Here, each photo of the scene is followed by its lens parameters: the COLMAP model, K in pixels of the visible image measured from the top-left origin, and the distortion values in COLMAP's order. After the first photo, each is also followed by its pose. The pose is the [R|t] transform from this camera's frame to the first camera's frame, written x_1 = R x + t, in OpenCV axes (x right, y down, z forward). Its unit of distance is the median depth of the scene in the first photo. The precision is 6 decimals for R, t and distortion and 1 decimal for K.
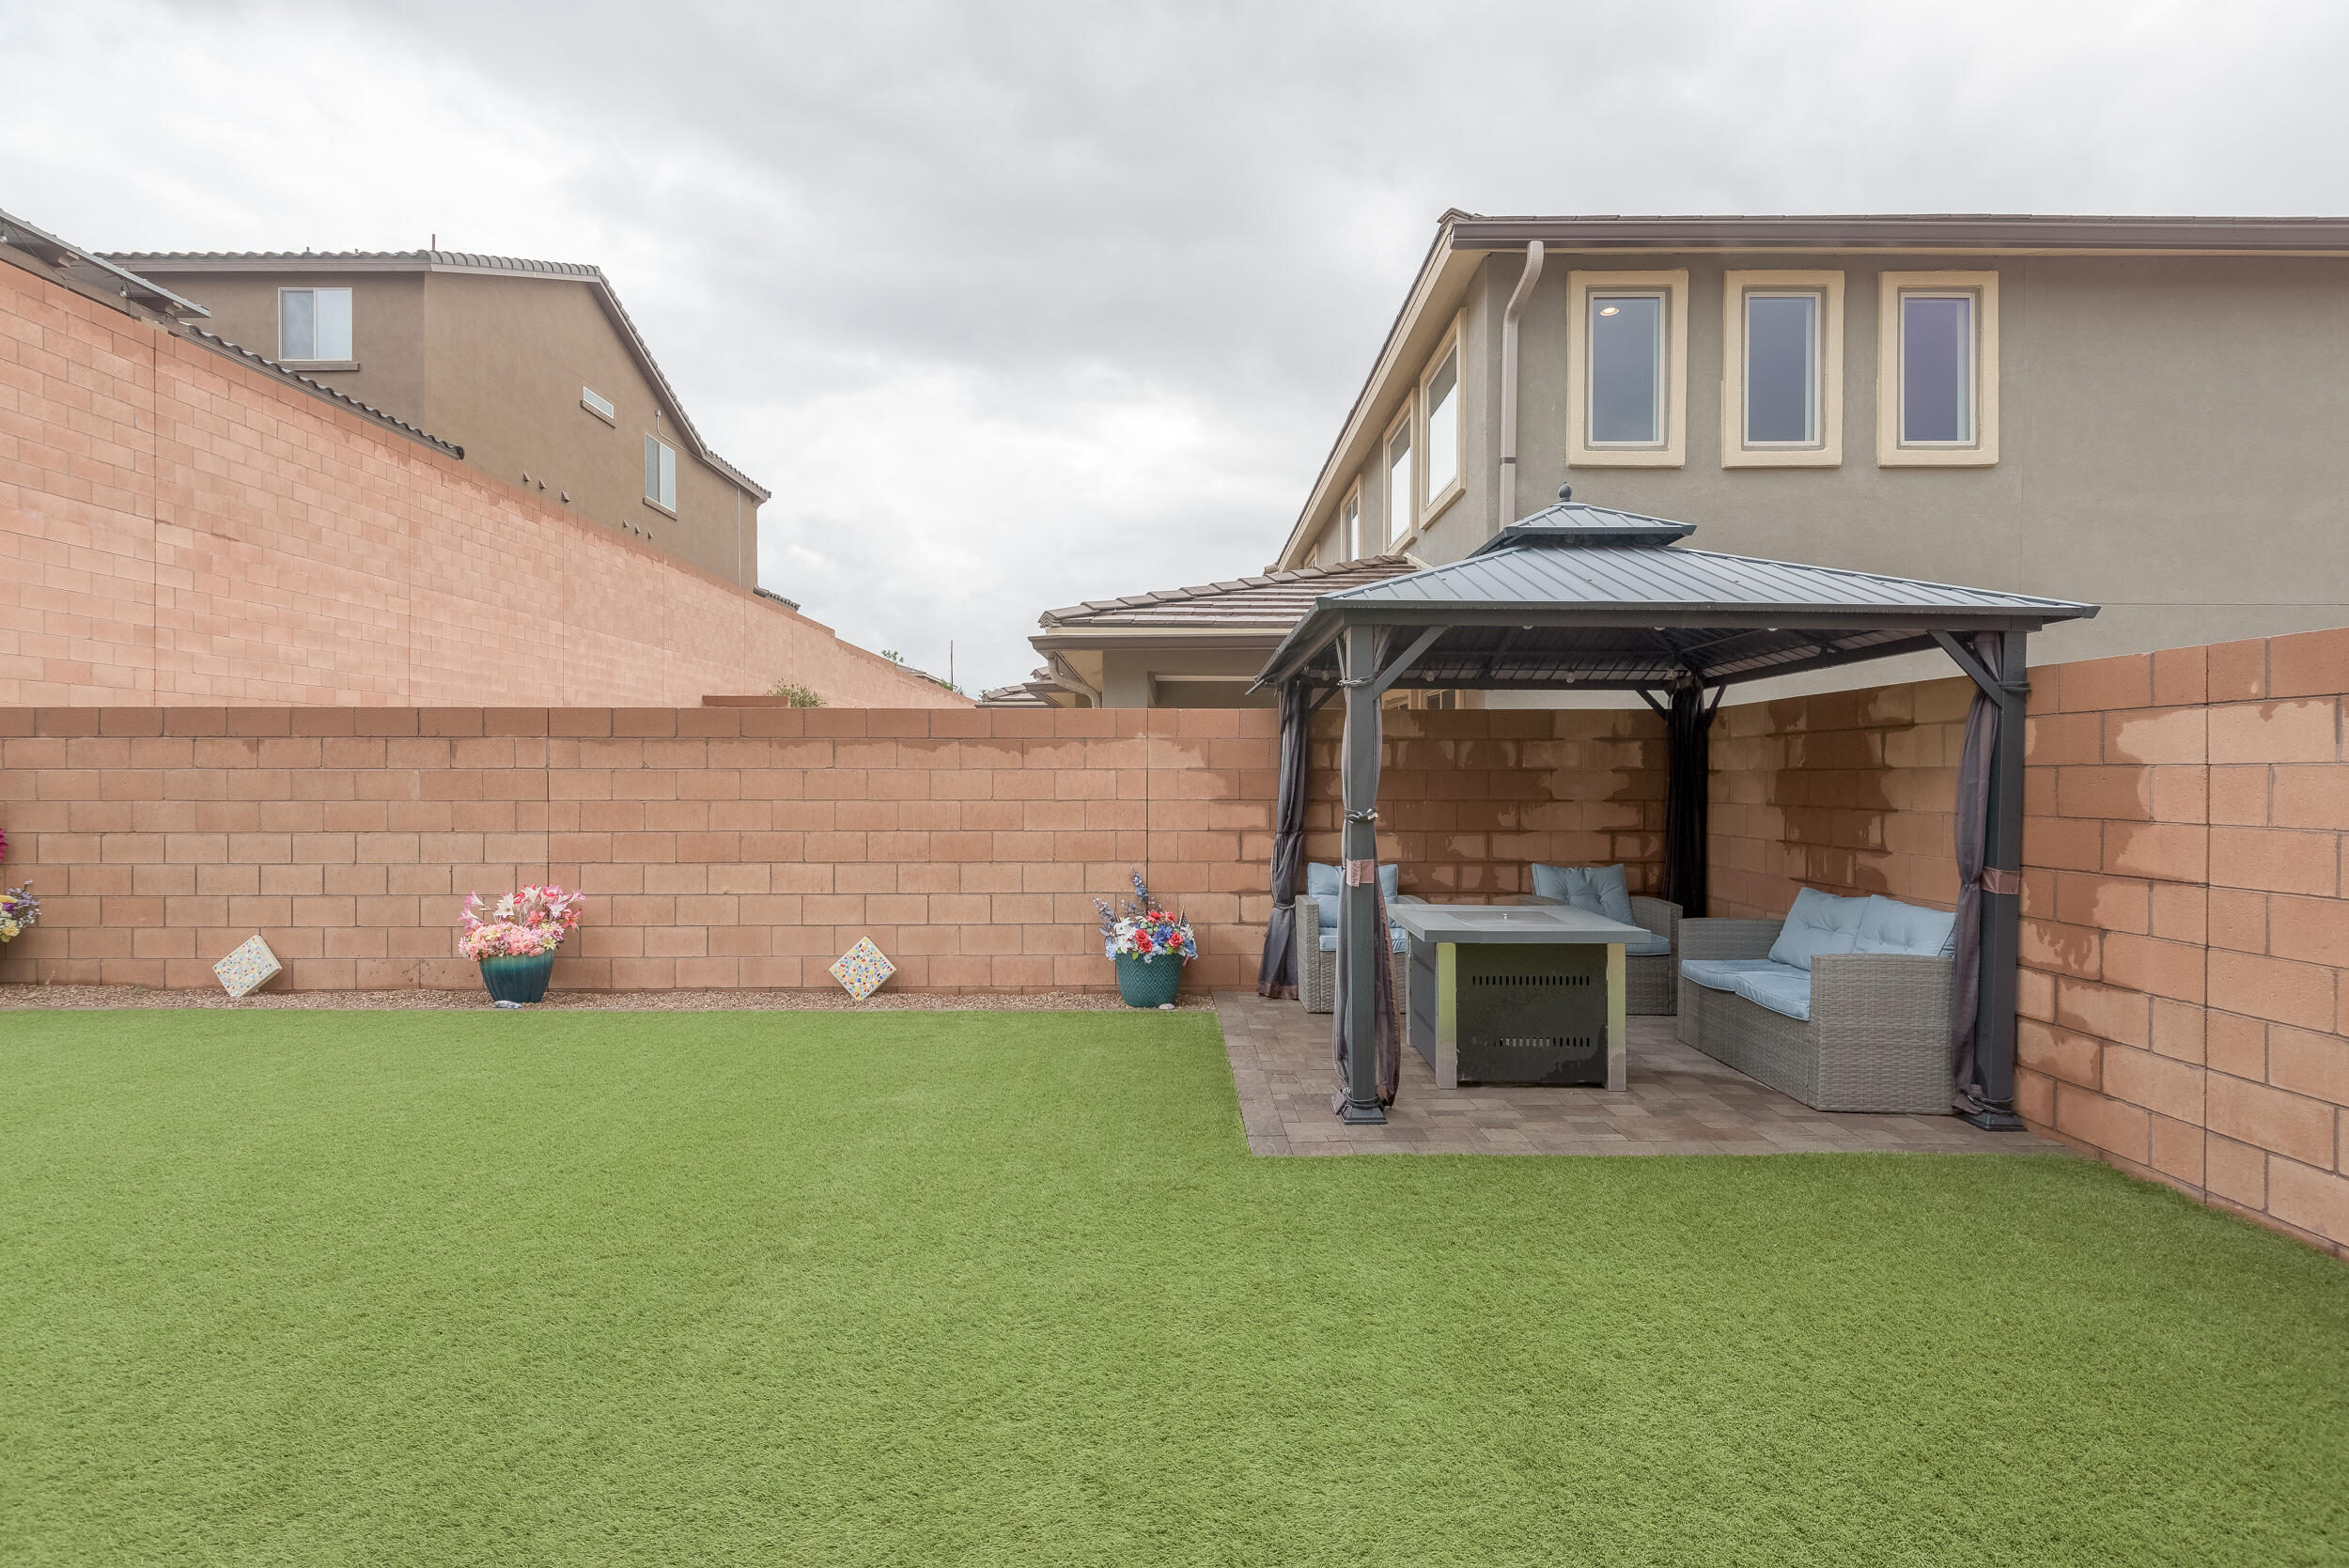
lens RADIAL K [[1109.1, 0, 1179.0], [0, 1109.1, 778.6], [0, 0, 1]] dist [0.021093, -0.003414]
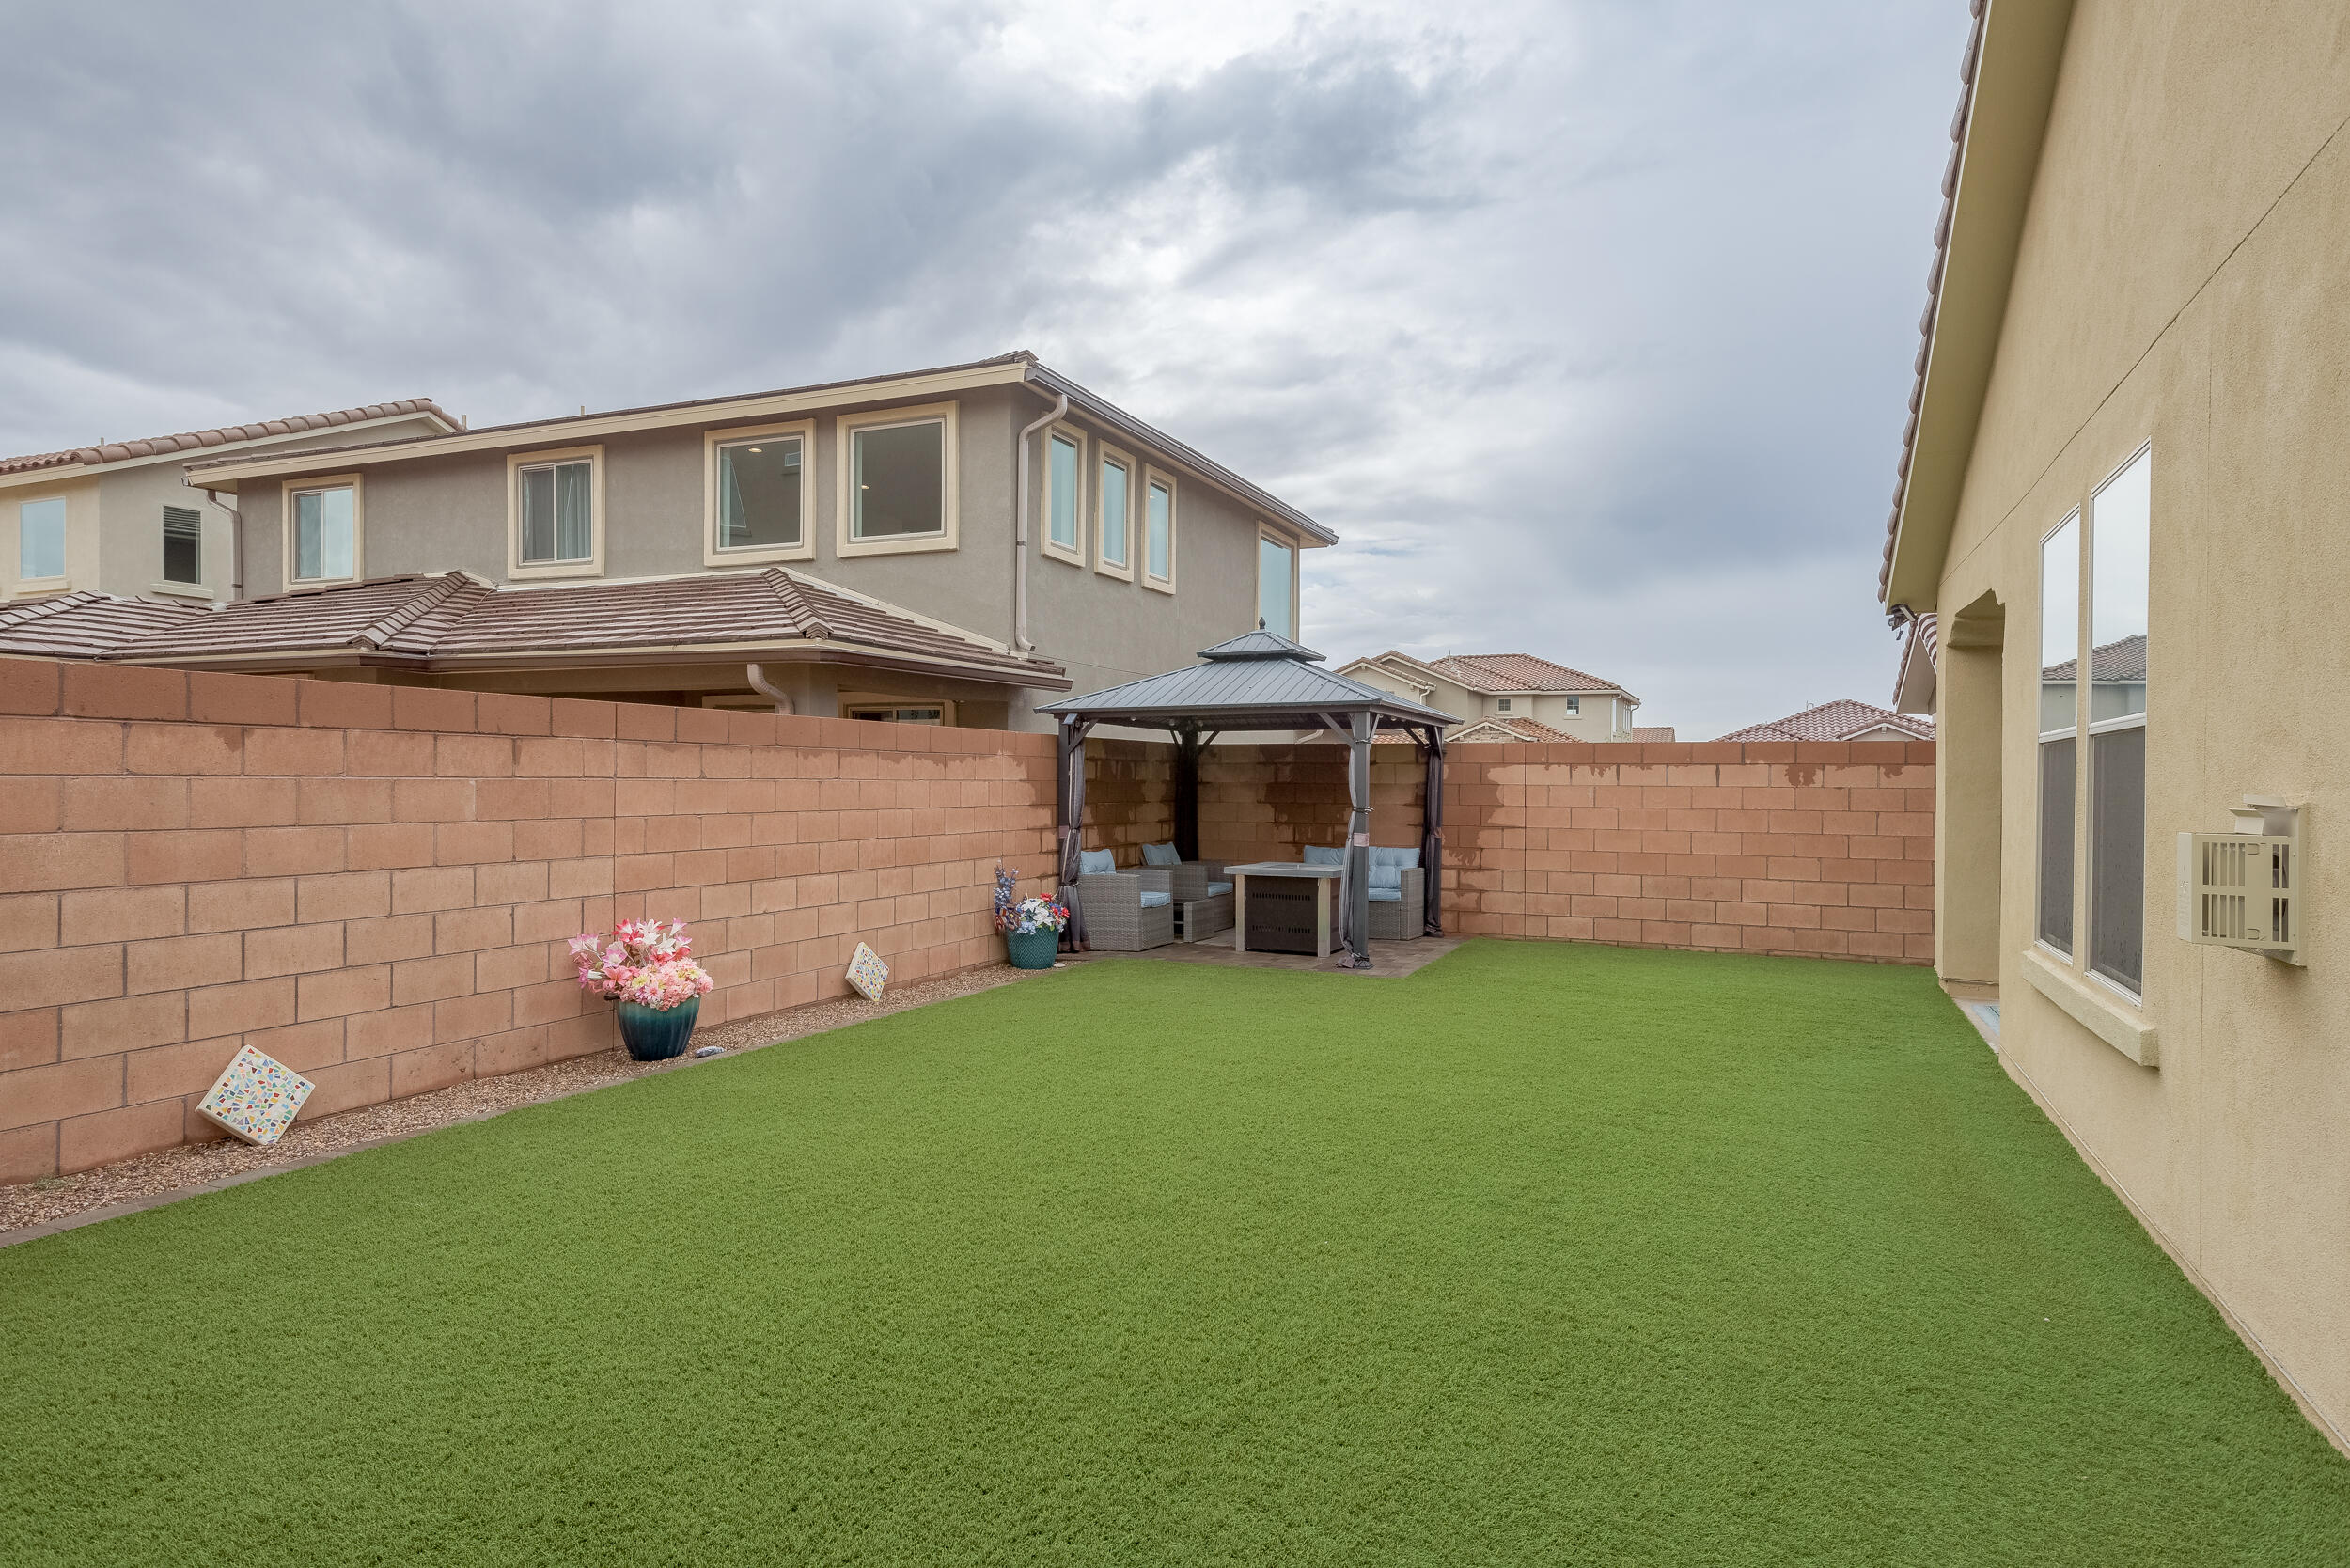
lens RADIAL K [[1337.9, 0, 1191.6], [0, 1337.9, 787.5], [0, 0, 1]] dist [0.029574, 0.001303]
pose [[0.396268, -0.002099, 0.918132, -1.297629], [-0.005767, 0.999972, 0.004775, -0.008874], [-0.918117, -0.007187, 0.396245, 0.226934]]
